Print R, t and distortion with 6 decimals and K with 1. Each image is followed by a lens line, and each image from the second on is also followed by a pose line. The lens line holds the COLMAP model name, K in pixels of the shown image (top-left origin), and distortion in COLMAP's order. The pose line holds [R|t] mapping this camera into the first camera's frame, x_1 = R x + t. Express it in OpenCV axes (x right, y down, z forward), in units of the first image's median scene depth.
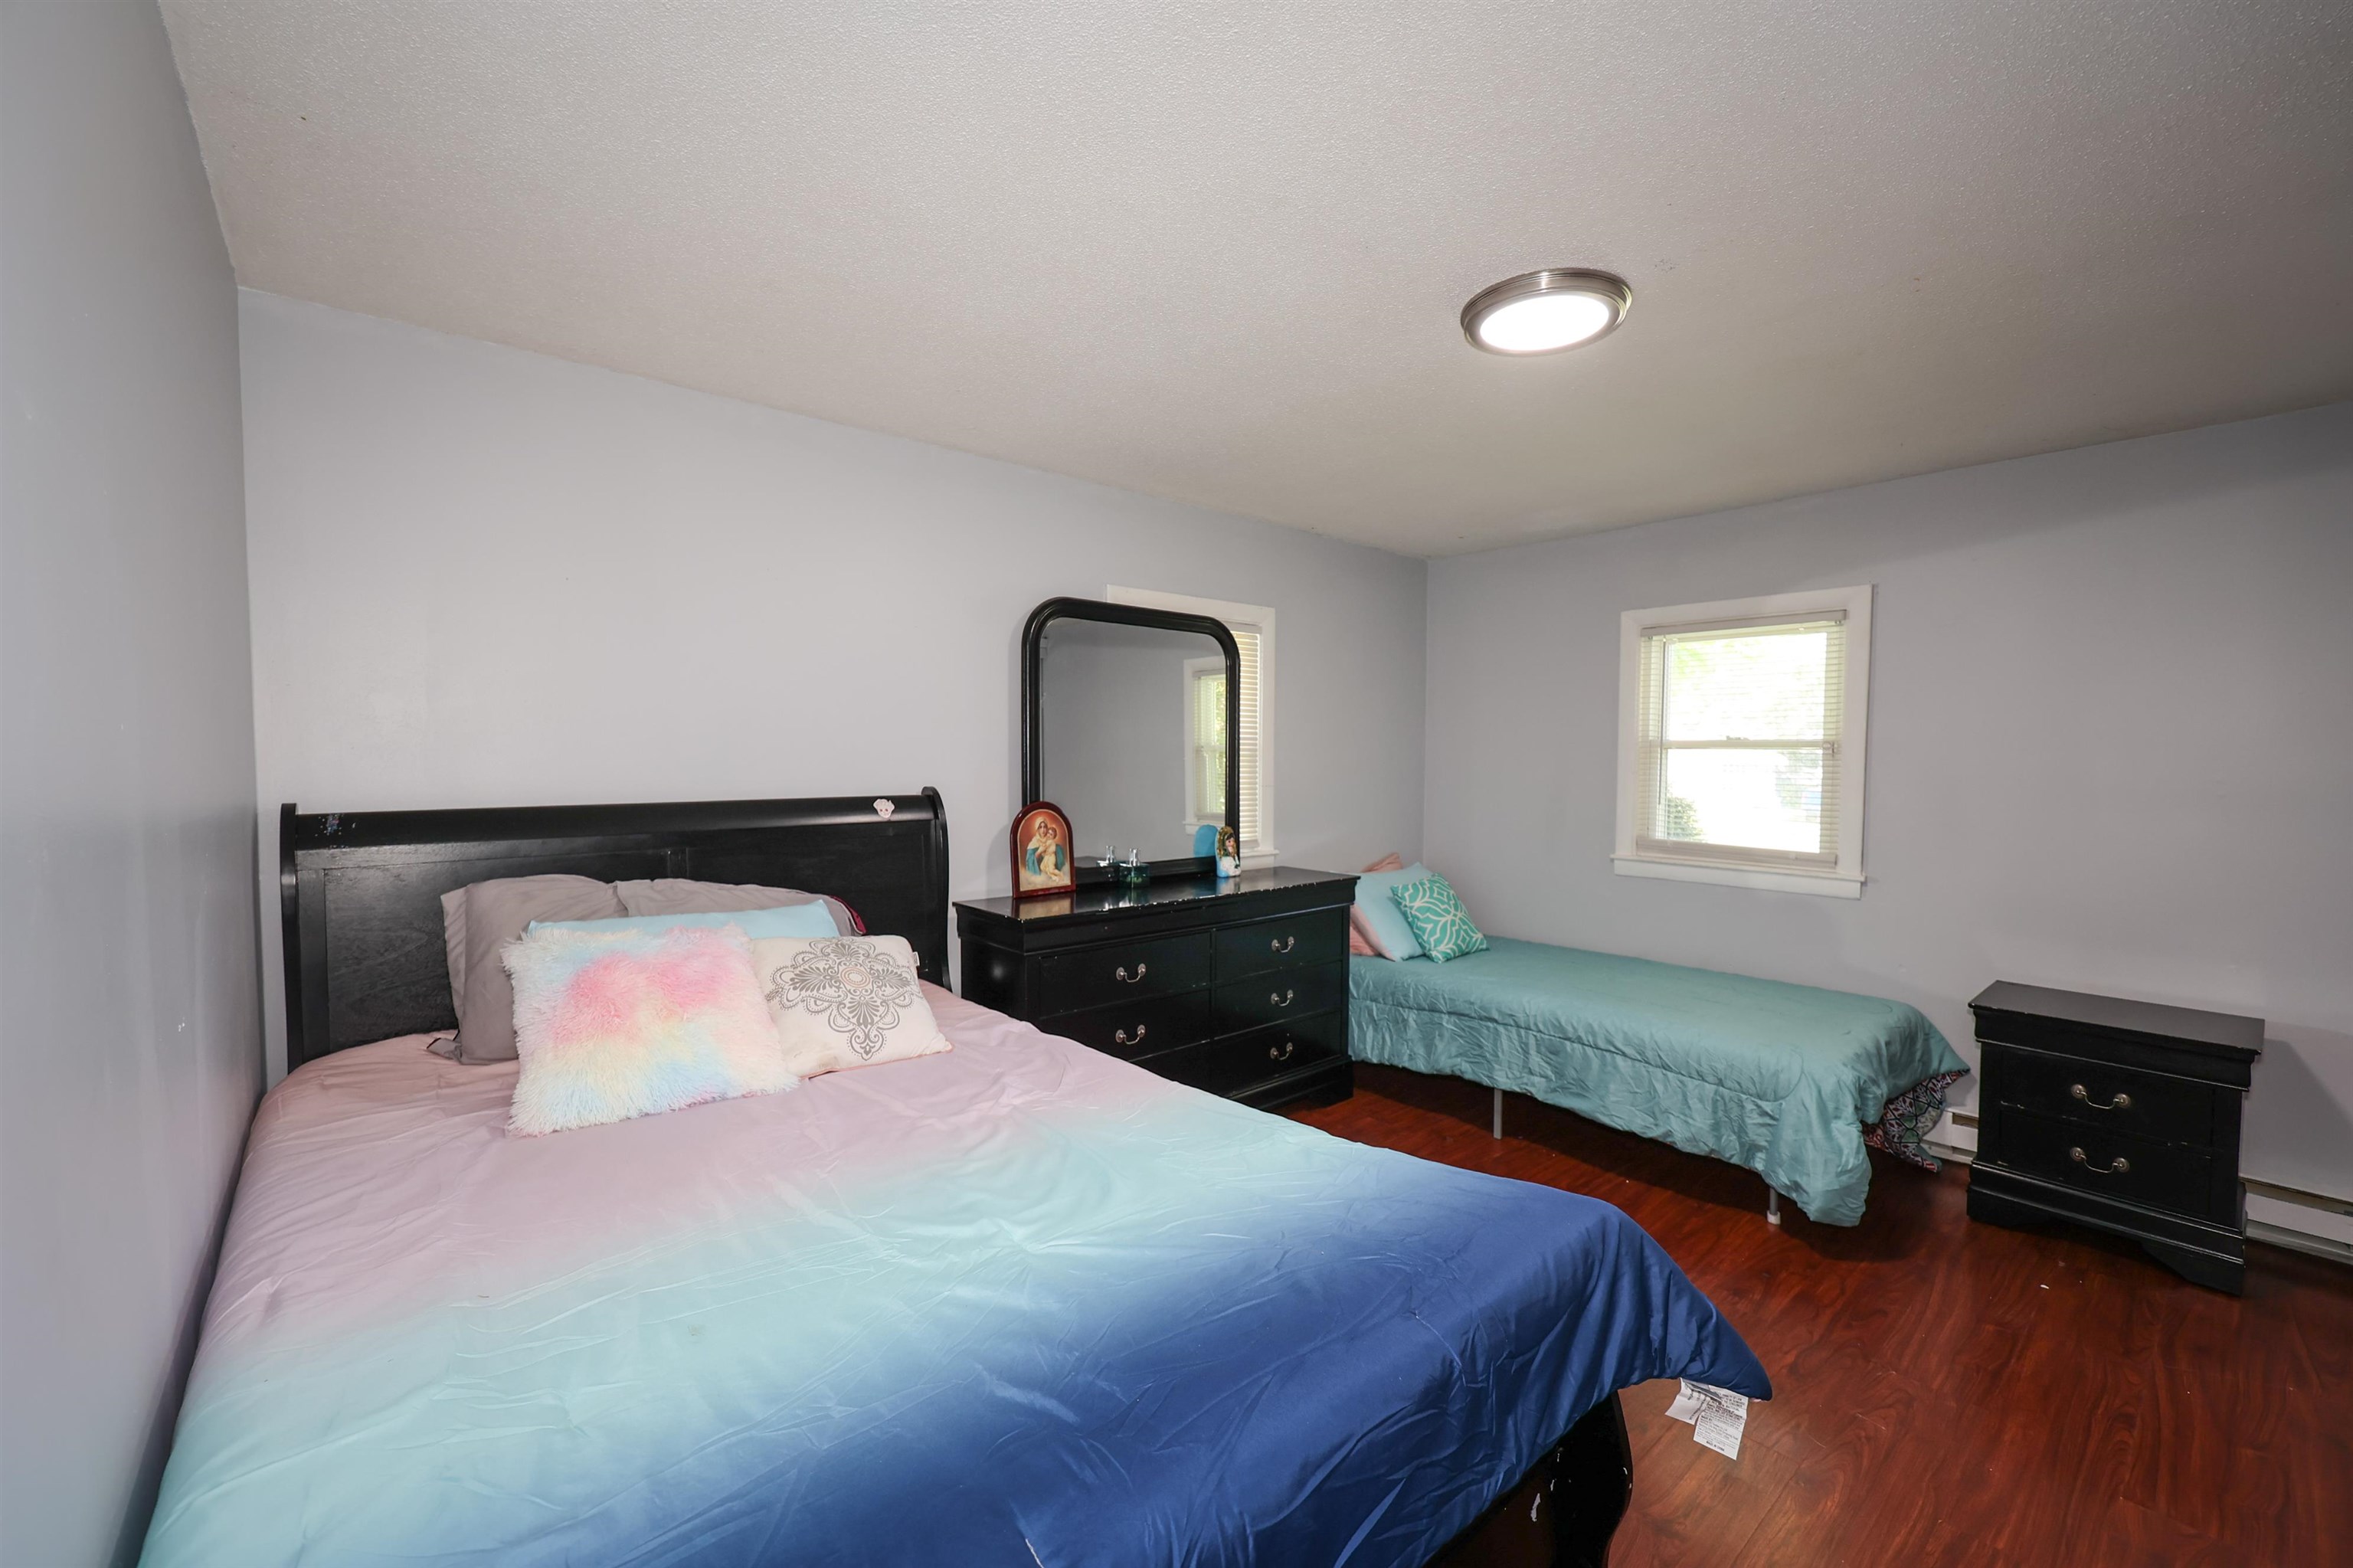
lens RADIAL K [[951.9, 0, 1186.3], [0, 951.9, 786.4], [0, 0, 1]] dist [-0.002511, -0.000362]
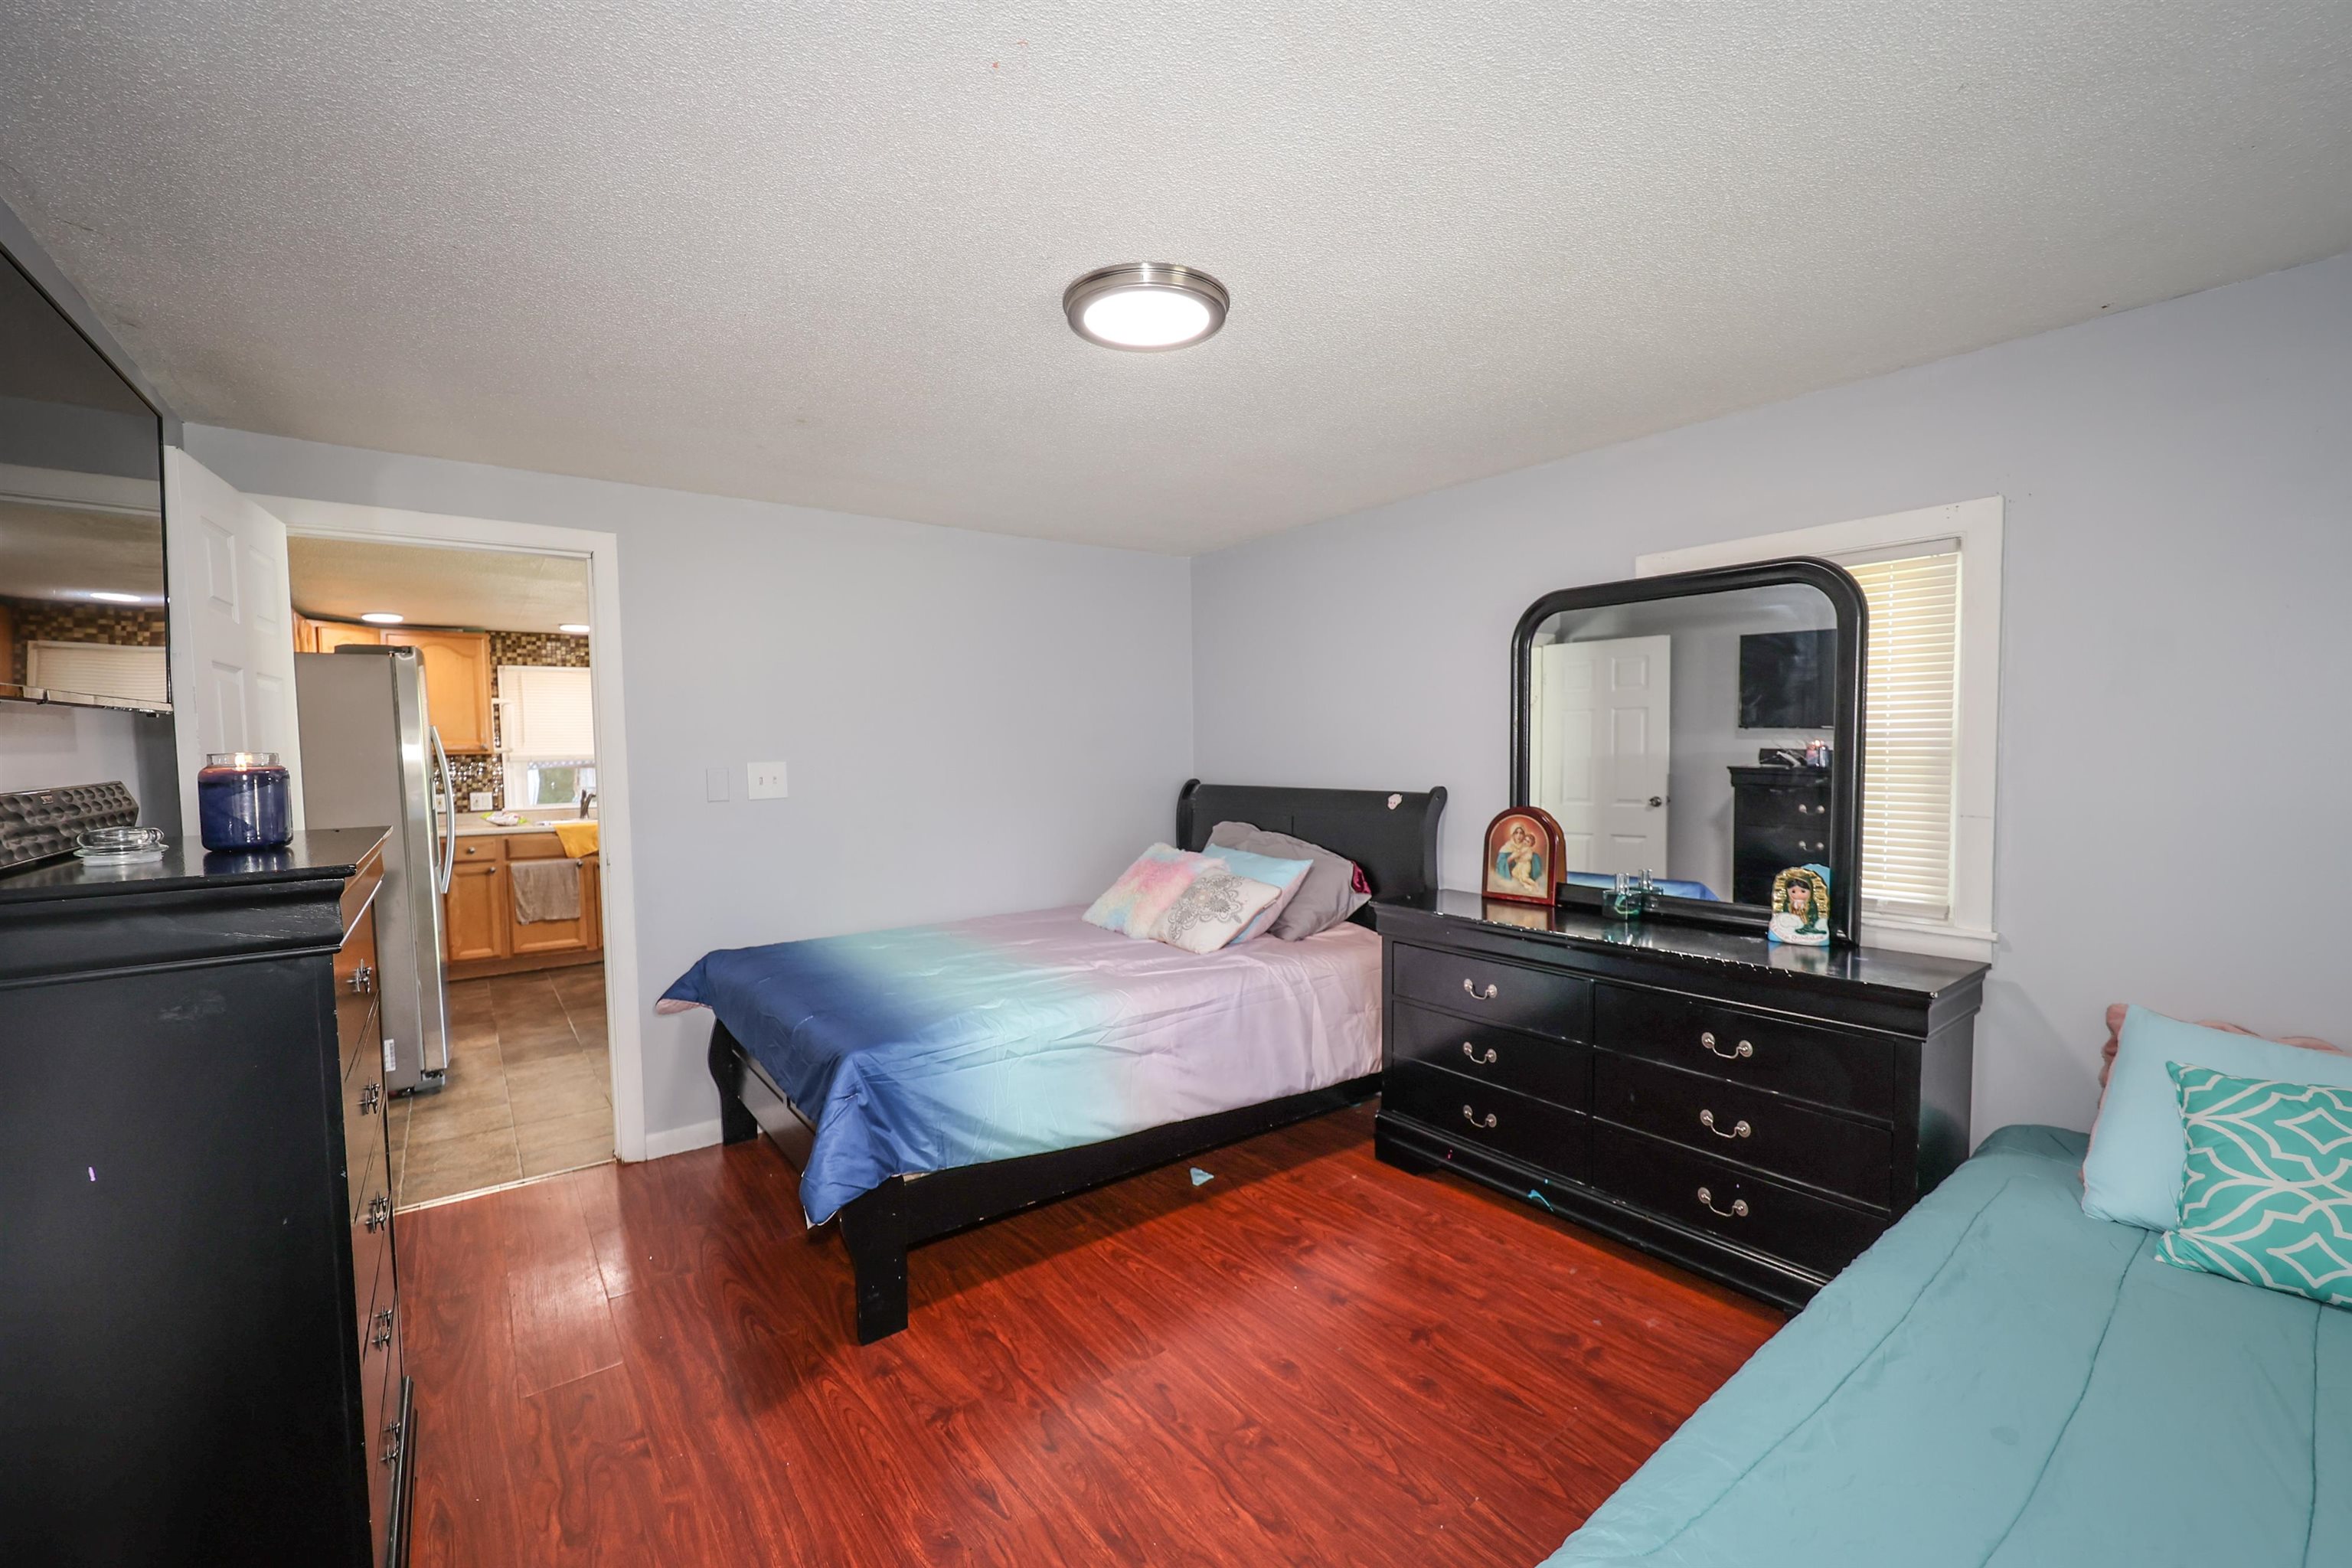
lens RADIAL K [[951.4, 0, 1185.8], [0, 951.4, 786.4], [0, 0, 1]] dist [-0.002511, -0.000362]
pose [[-0.067843, 0.033565, -0.997131, 0.852982], [-0.032467, 0.998830, 0.035832, -0.029431], [0.997168, 0.034805, -0.066674, 0.718664]]
